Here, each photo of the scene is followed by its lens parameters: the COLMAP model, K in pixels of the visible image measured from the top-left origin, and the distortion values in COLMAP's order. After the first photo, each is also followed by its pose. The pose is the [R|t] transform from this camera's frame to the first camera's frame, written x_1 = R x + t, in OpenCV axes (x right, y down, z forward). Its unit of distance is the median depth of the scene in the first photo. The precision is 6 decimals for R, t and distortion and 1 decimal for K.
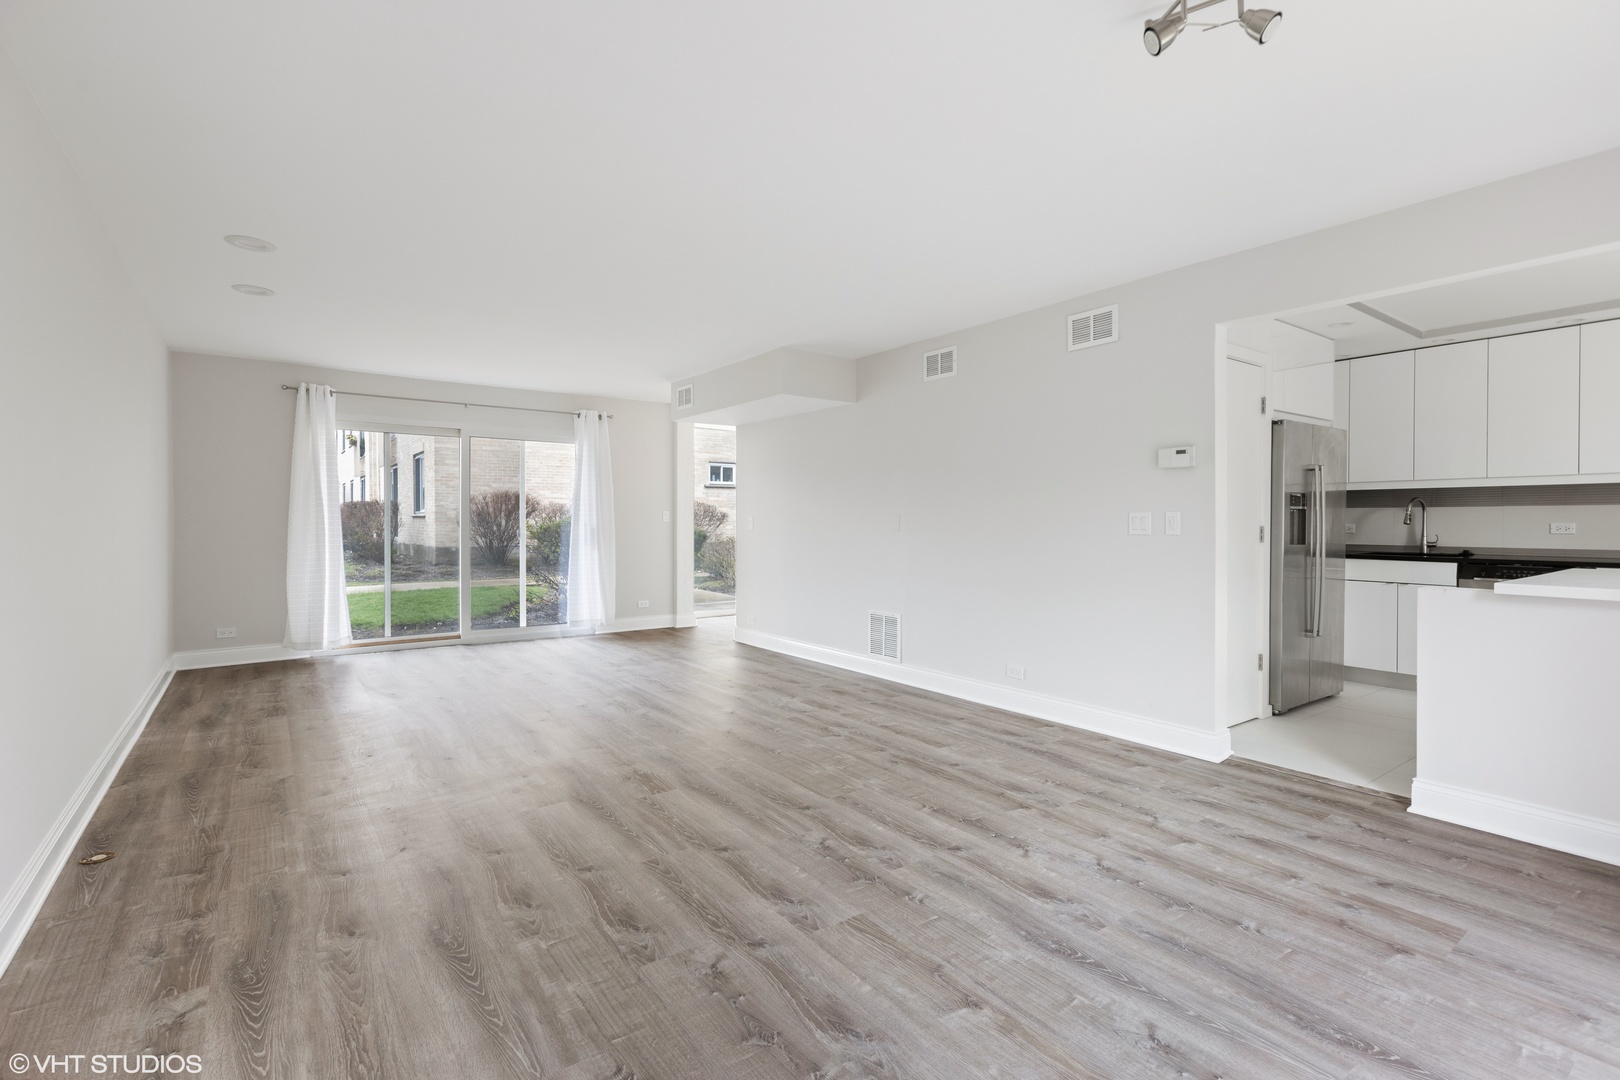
lens RADIAL K [[745.6, 0, 802.4], [0, 745.6, 536.5], [0, 0, 1]] dist [0.006231, 0.000182]
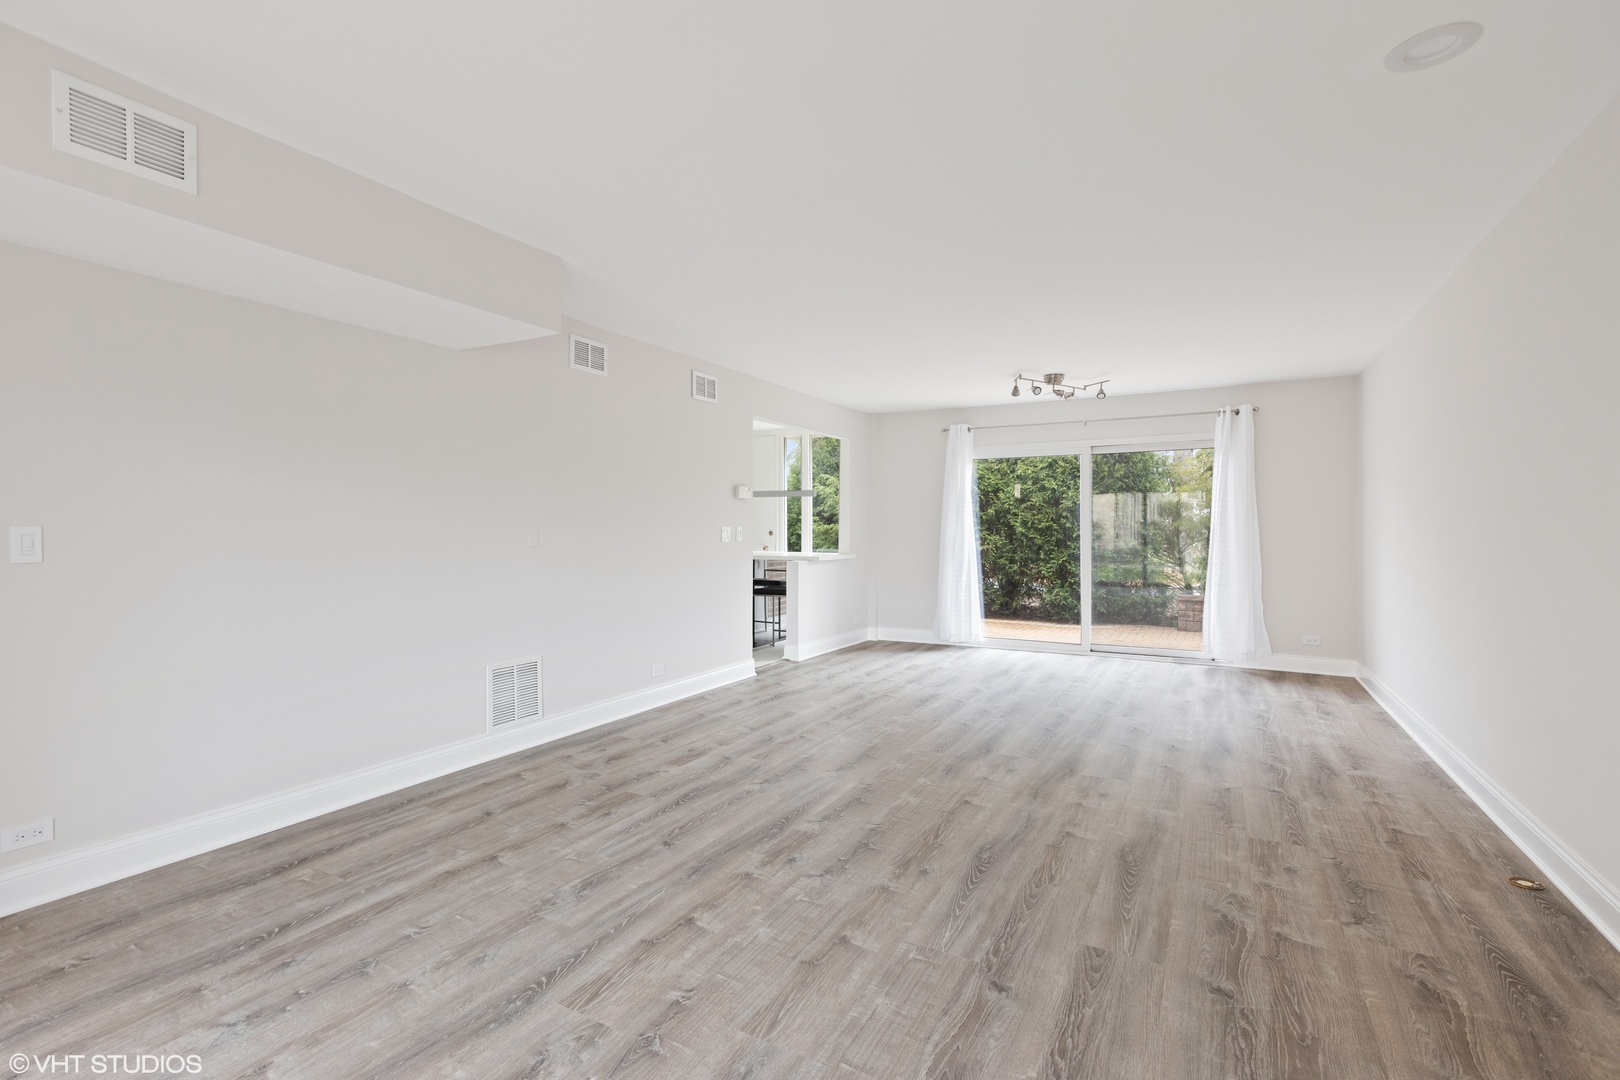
lens RADIAL K [[745.6, 0, 802.2], [0, 745.6, 532.4], [0, 0, 1]] dist [0.006231, 0.000182]
pose [[-0.424004, -0.004517, 0.905649, -1.027461], [0.019131, 0.999720, 0.013942, -0.041954], [-0.905458, 0.023237, -0.423799, 1.628433]]
